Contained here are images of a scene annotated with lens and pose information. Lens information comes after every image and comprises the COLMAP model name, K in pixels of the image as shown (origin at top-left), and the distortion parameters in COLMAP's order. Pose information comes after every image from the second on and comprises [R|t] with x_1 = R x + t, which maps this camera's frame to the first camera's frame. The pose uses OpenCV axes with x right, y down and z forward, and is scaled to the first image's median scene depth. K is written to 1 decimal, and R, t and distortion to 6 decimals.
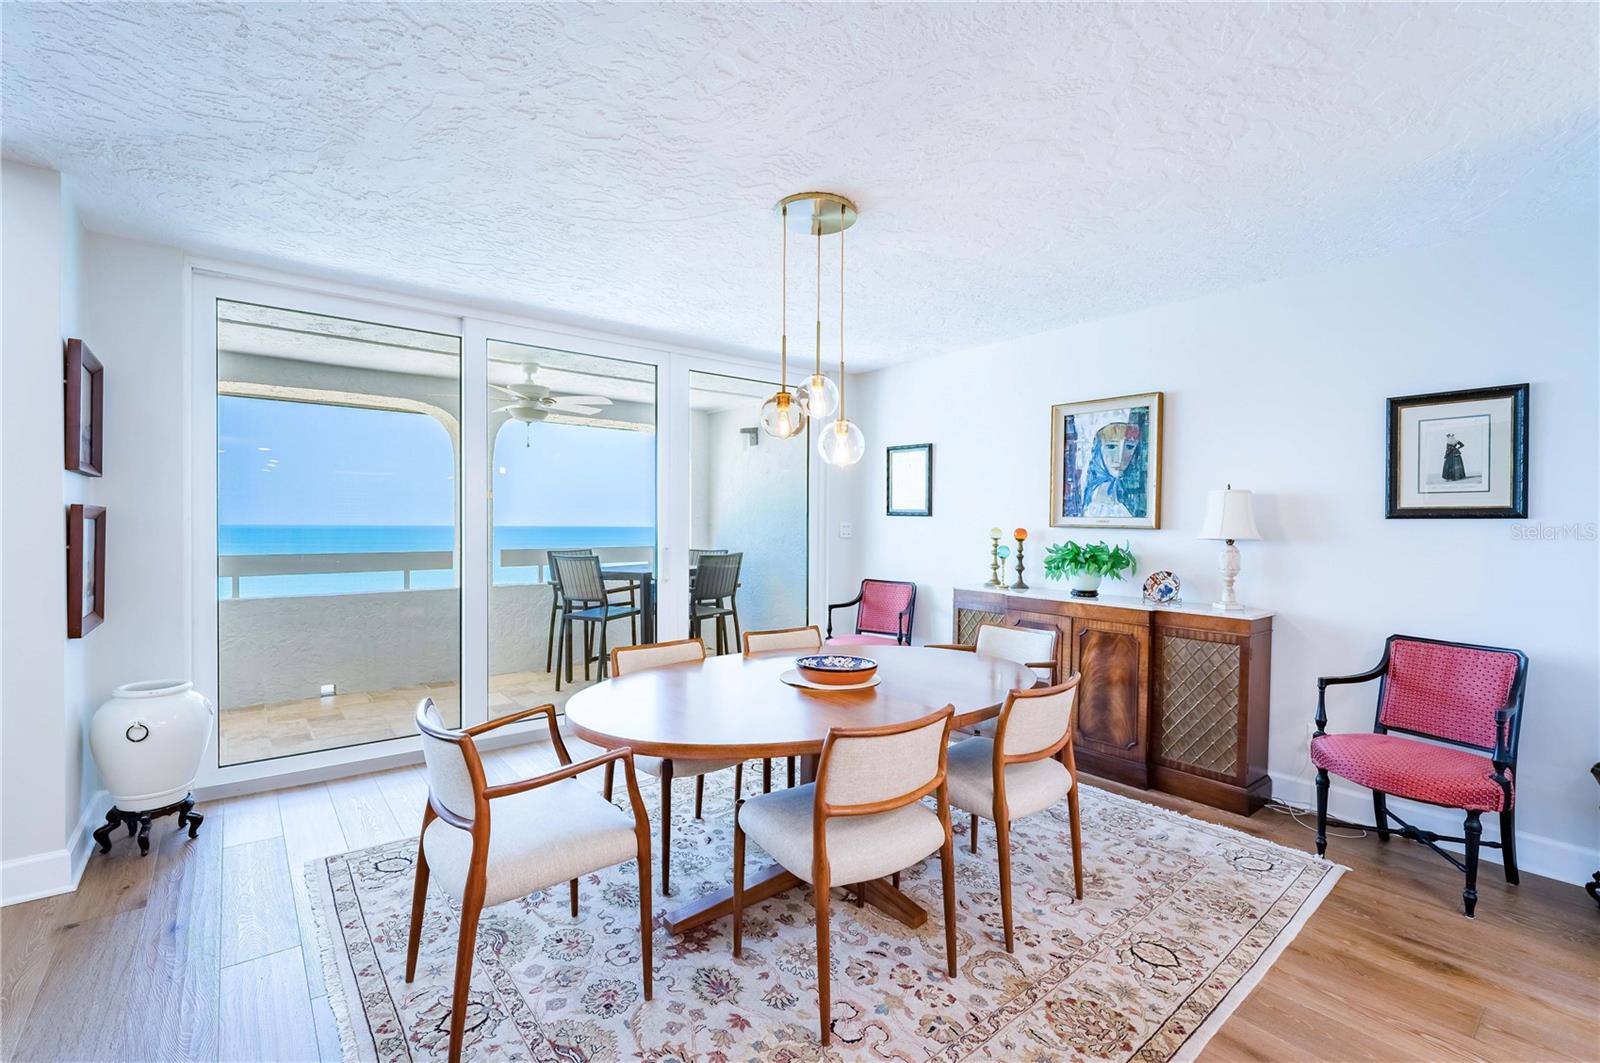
lens RADIAL K [[724.0, 0, 770.8], [0, 724.0, 529.0], [0, 0, 1]] dist [-0.007021, -0.001441]
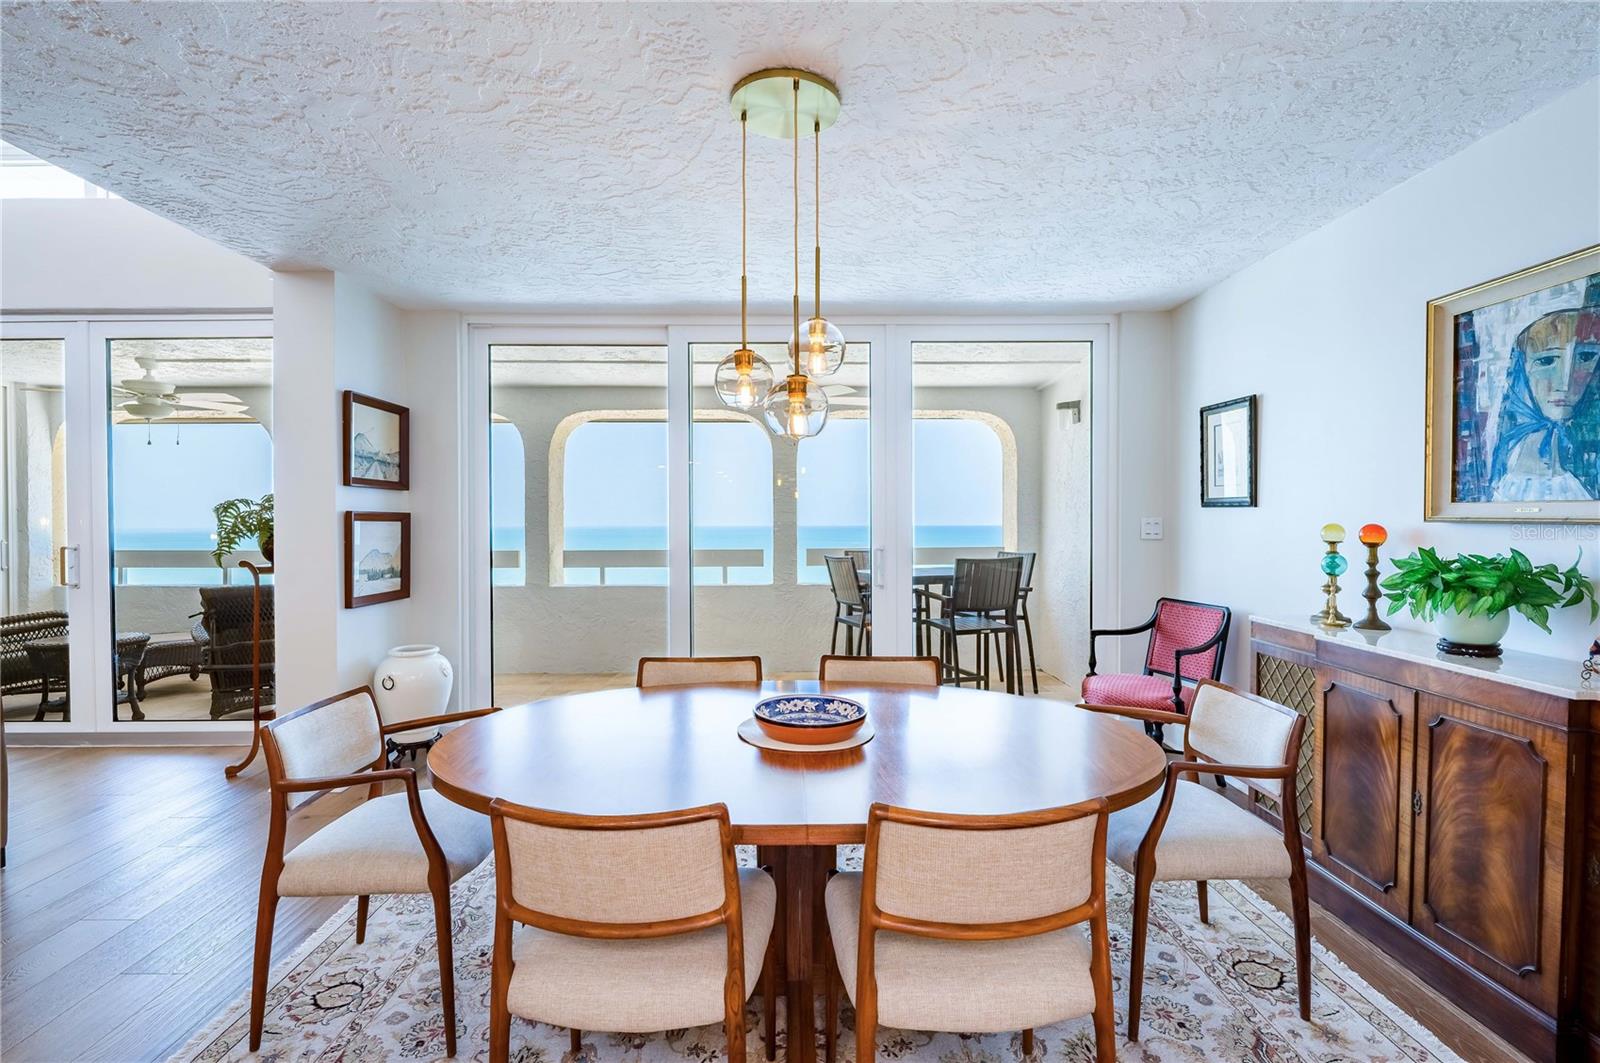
lens RADIAL K [[724.0, 0, 774.2], [0, 724.0, 530.2], [0, 0, 1]] dist [-0.007021, -0.001441]
pose [[0.789336, -0.001164, -0.613960, 0.380241], [0.002852, 0.999994, 0.001770, 0.001356], [0.613955, -0.003148, 0.789335, 0.300332]]
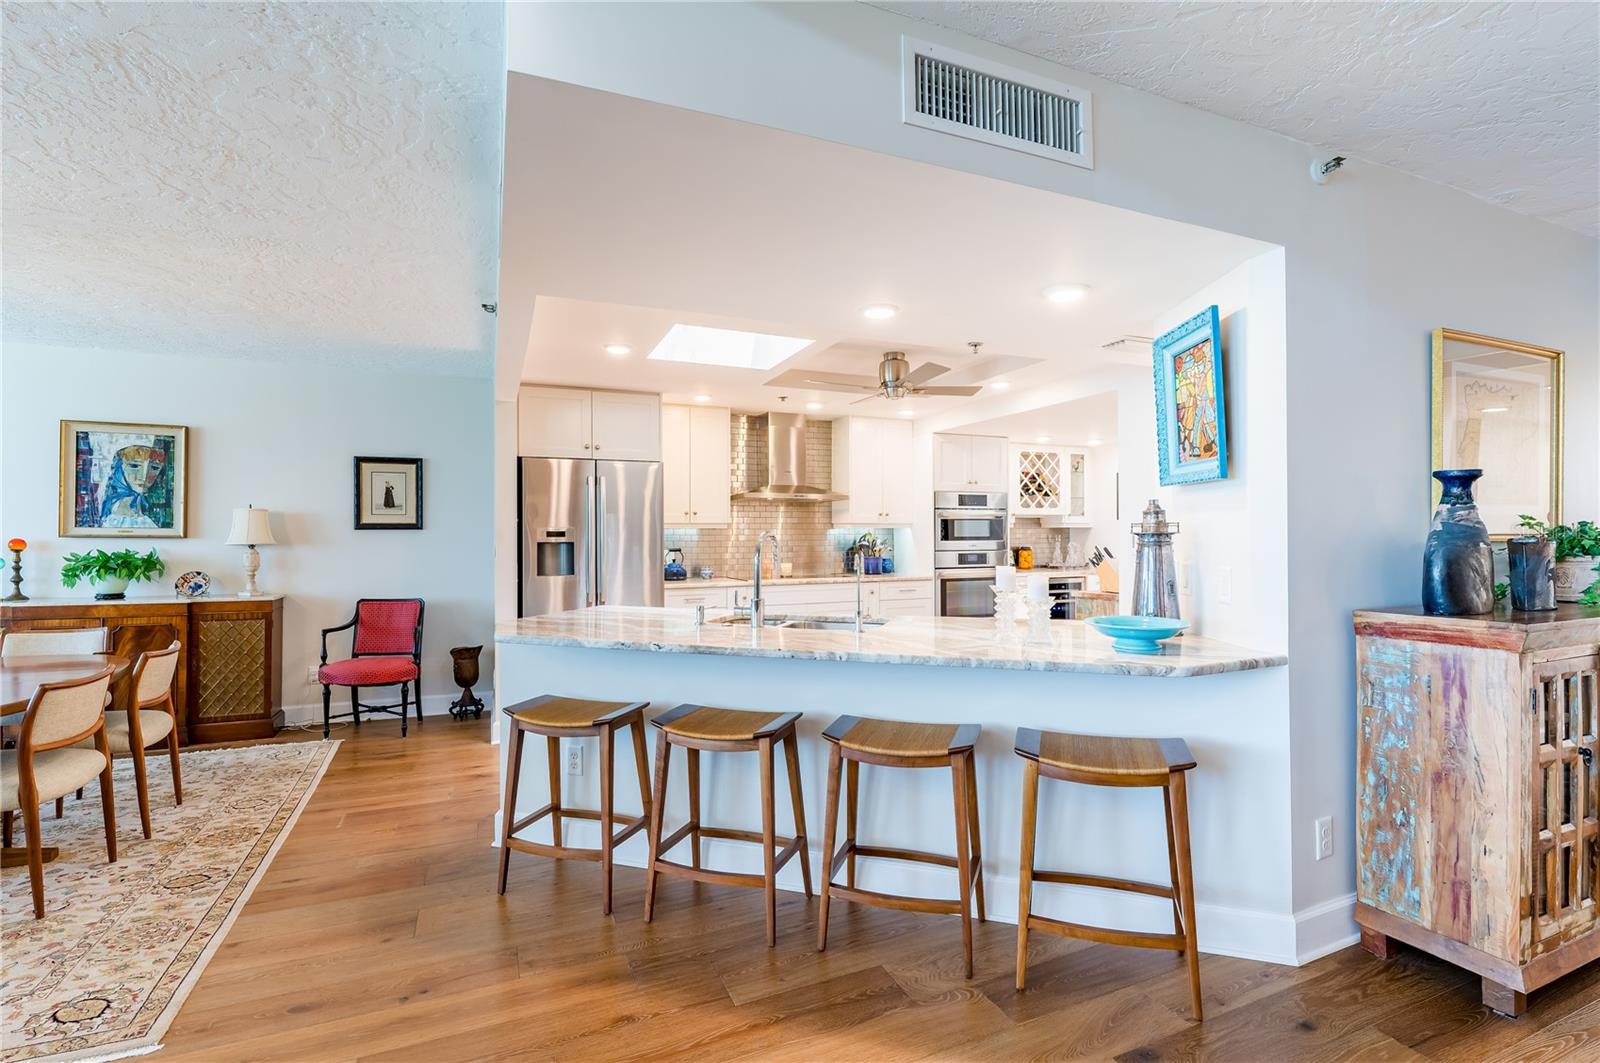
lens RADIAL K [[724.0, 0, 810.9], [0, 724.0, 534.8], [0, 0, 1]] dist [-0.007021, -0.001441]
pose [[0.247778, -0.007284, 0.968789, -0.389993], [0.010411, 0.999934, 0.004856, 0.000174], [-0.968761, 0.008883, 0.247838, -0.336468]]
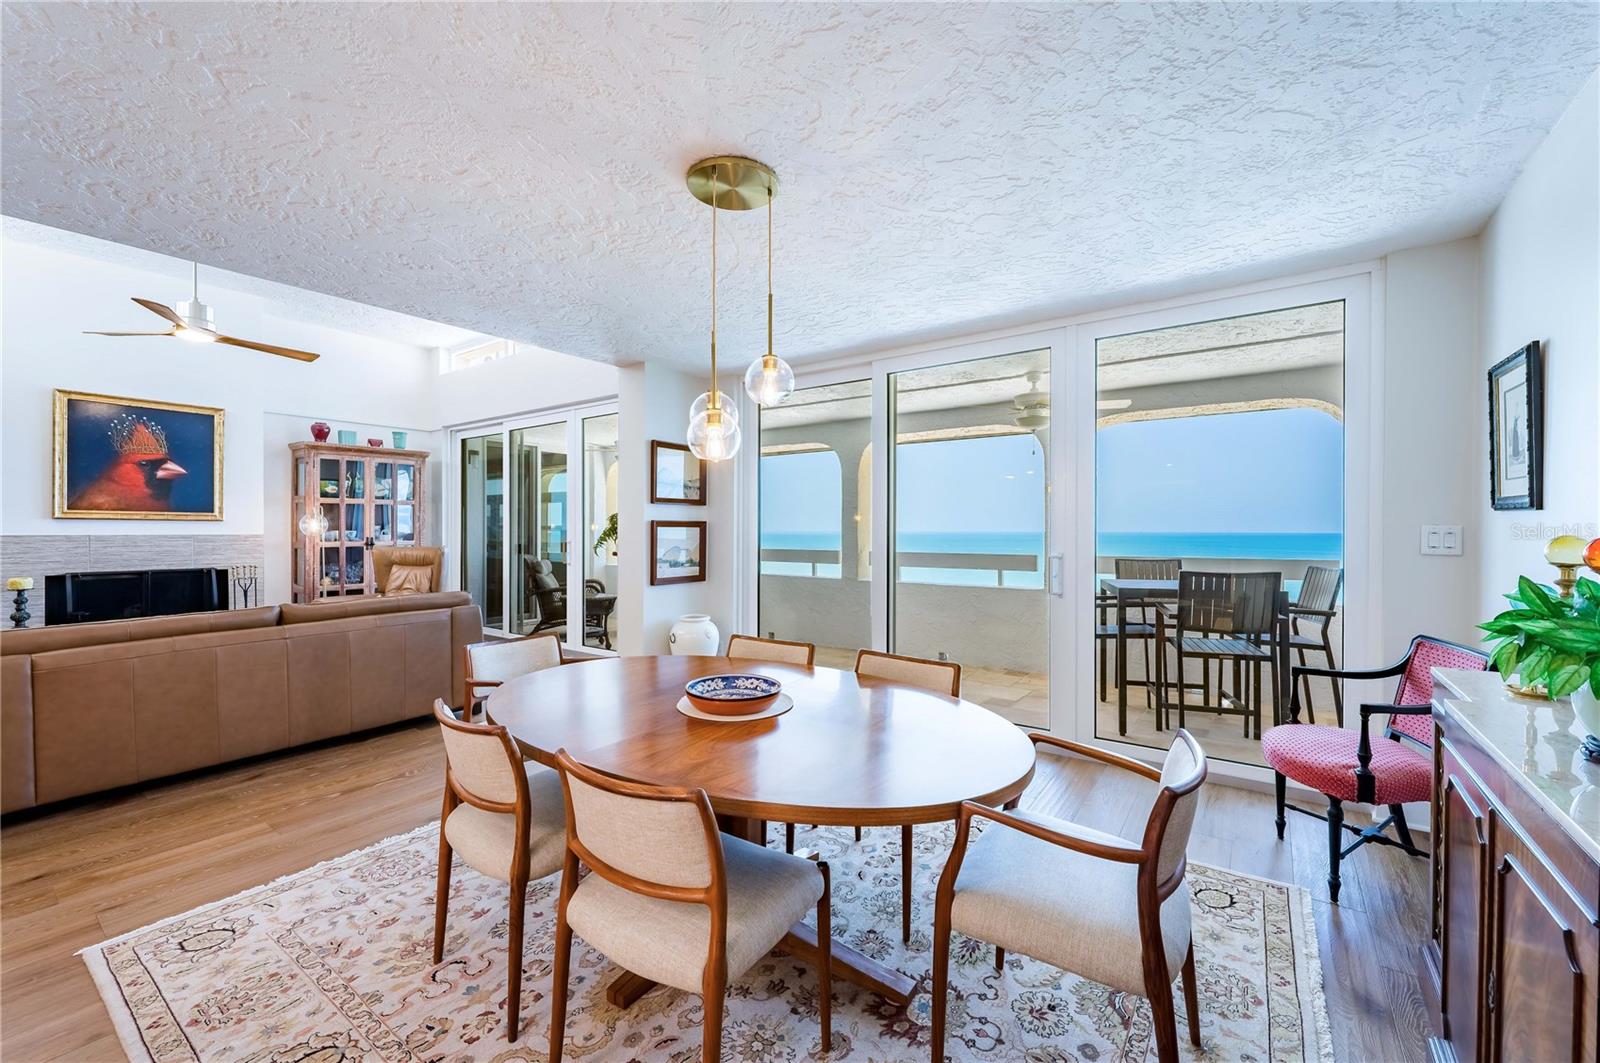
lens RADIAL K [[624.8, 0, 790.1], [0, 624.8, 533.8], [0, 0, 1]] dist [-0.002191, -0.001216]
pose [[0.278871, 0.003373, -0.960323, 0.620825], [-0.006485, 0.999978, 0.001629, -0.001121], [0.960307, 0.005774, 0.278887, 0.636568]]
